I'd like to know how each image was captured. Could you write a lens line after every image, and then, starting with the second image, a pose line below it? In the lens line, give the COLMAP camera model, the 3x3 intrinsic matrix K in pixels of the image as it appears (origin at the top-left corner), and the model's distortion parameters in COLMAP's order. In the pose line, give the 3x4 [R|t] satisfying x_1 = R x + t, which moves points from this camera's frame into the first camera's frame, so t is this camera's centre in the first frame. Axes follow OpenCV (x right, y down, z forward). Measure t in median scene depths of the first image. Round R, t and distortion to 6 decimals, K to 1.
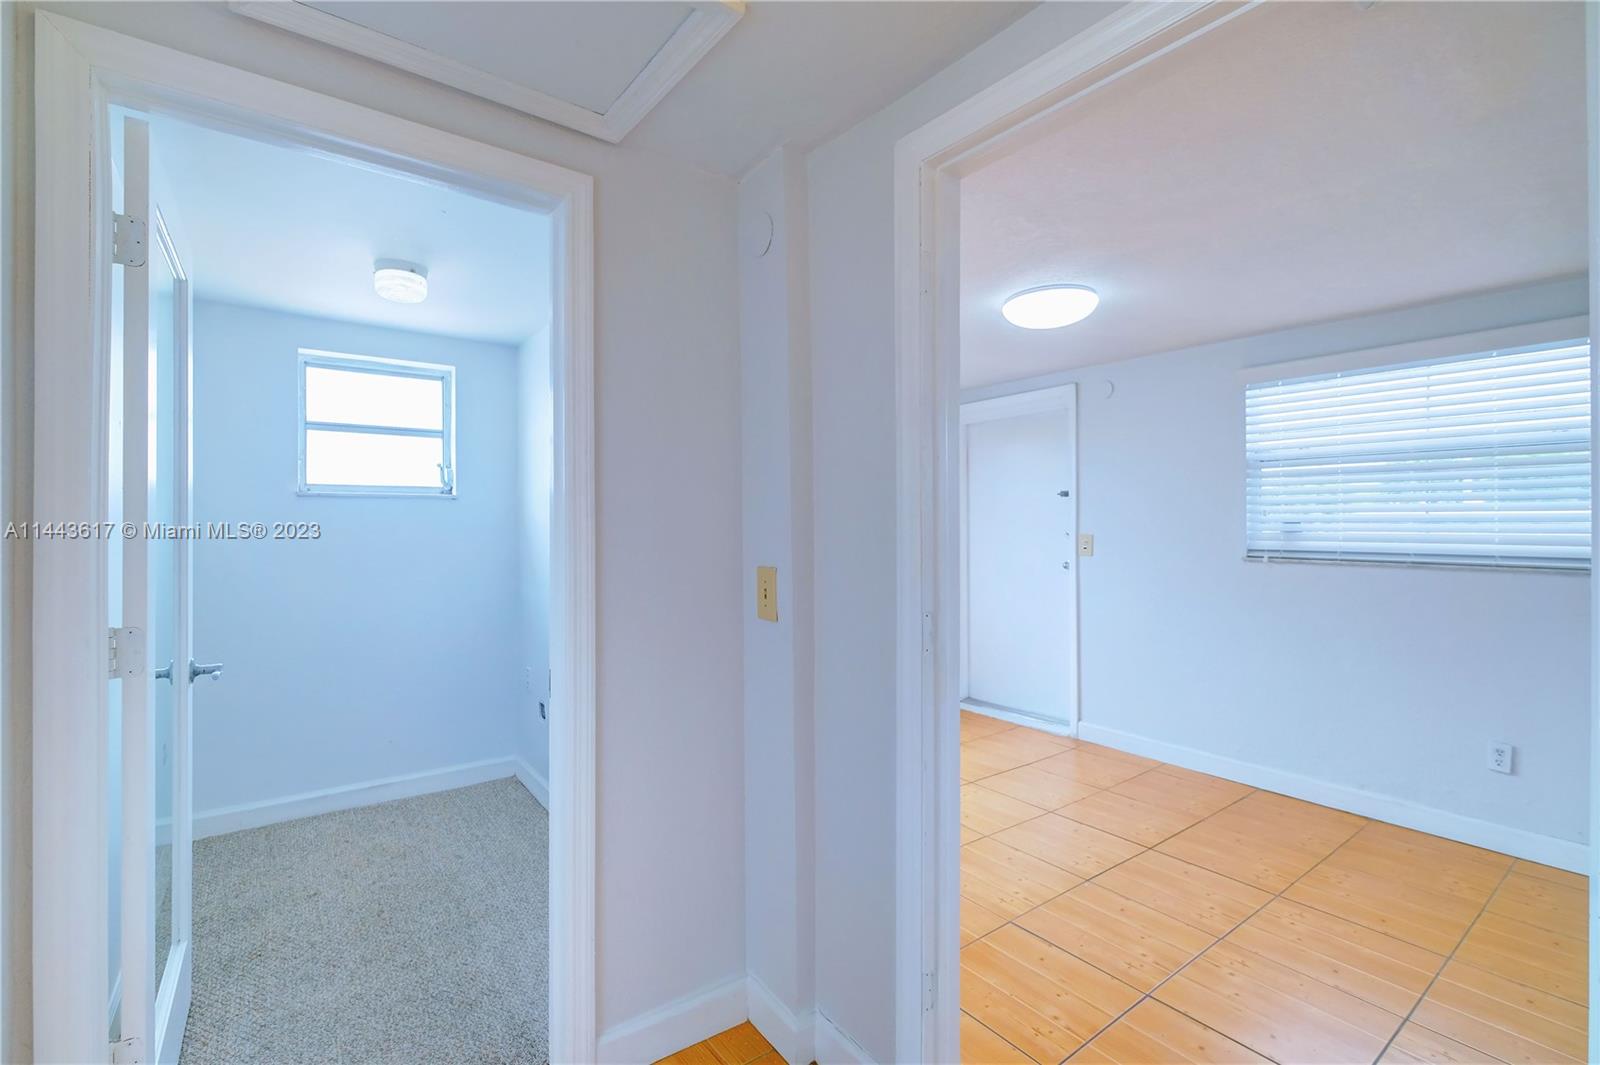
lens RADIAL K [[710.2, 0, 798.0], [0, 710.2, 526.4], [0, 0, 1]] dist [-0.002372, 0.000297]
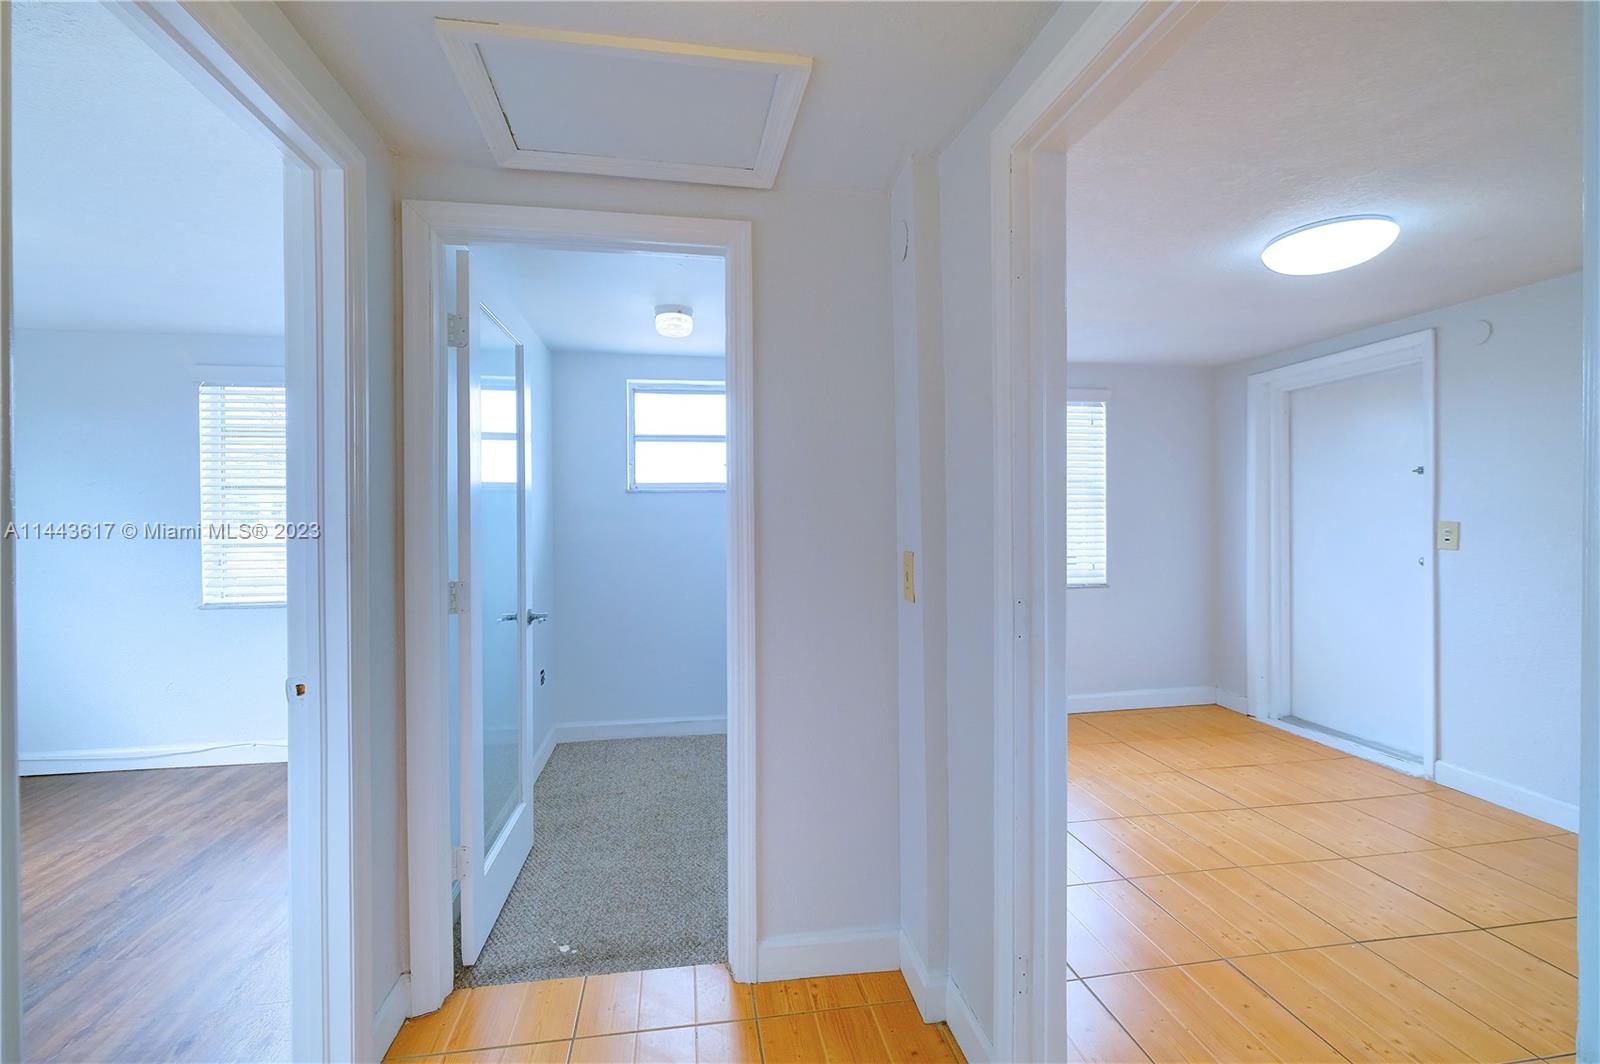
lens RADIAL K [[704.3, 0, 800.7], [0, 704.3, 522.9], [0, 0, 1]] dist [-0.001769, 0.000349]
pose [[0.890222, -0.000105, -0.455526, 0.161556], [0.005414, 0.999932, 0.010350, 0.000800], [0.455494, -0.011680, 0.890162, -0.010709]]
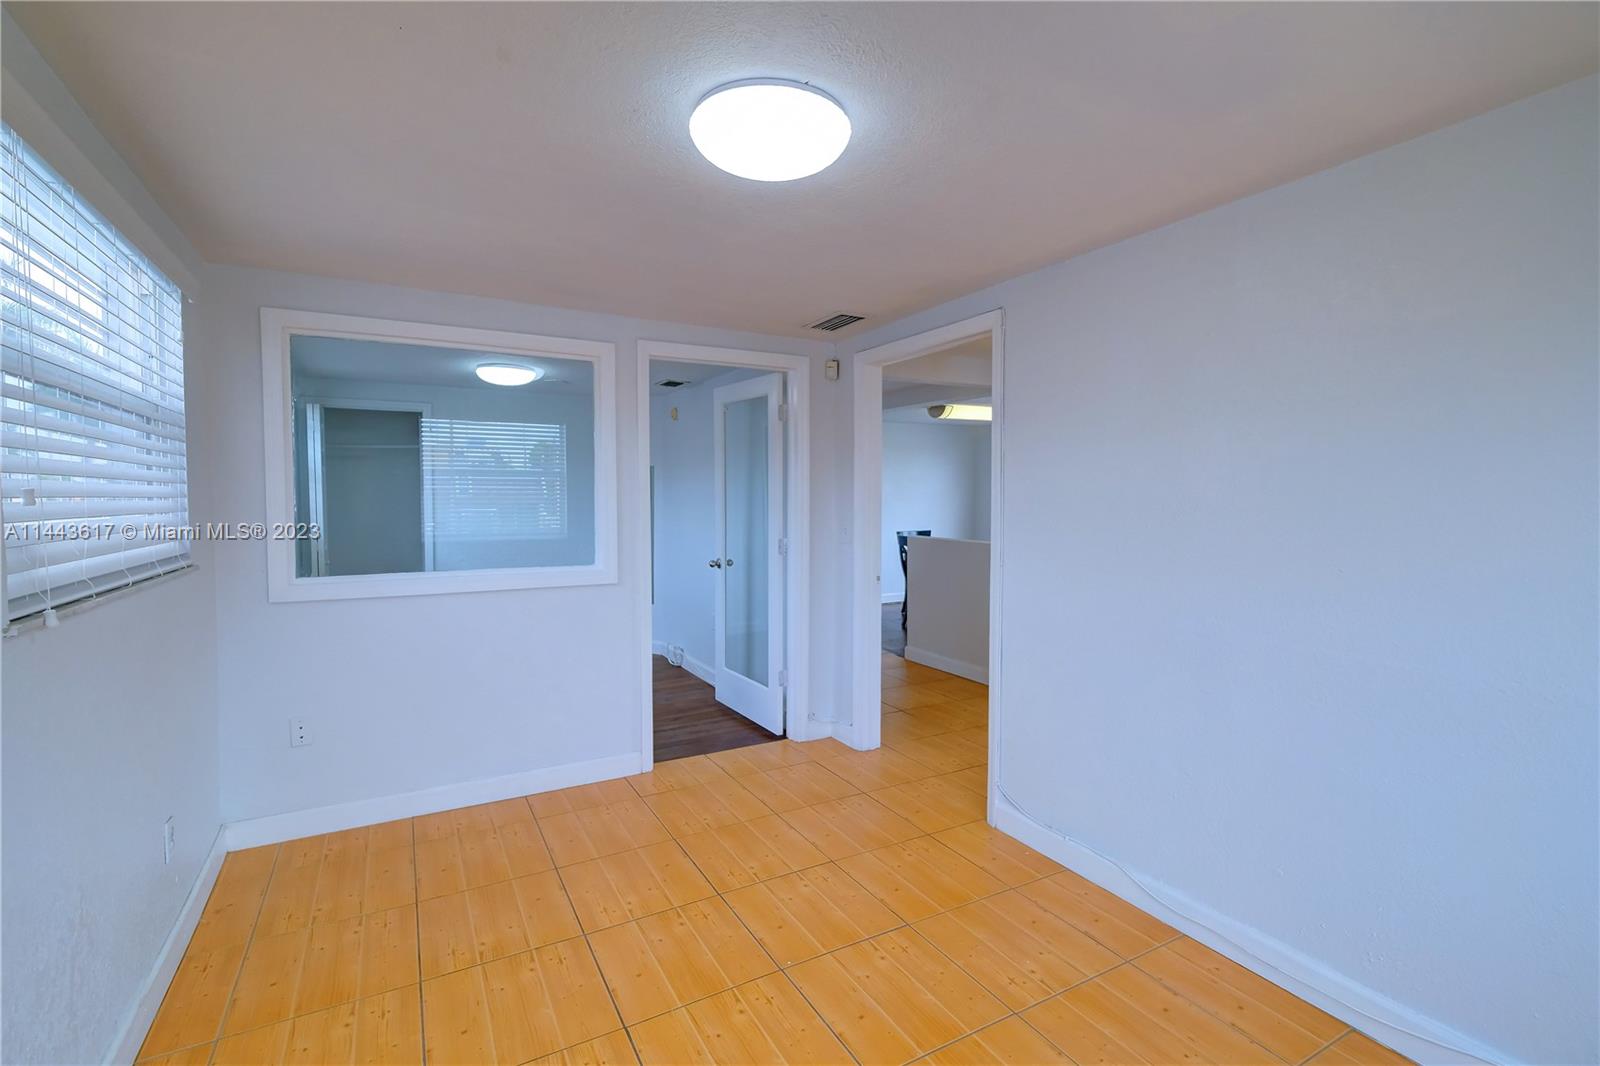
lens RADIAL K [[724.5, 0, 789.7], [0, 724.5, 510.7], [0, 0, 1]] dist [-0.003434, -0.000374]
pose [[-0.989239, 0.001879, 0.146299, 0.223258], [0.005596, 0.999672, 0.025001, -0.019685], [-0.146204, 0.025551, -0.988924, 1.398657]]
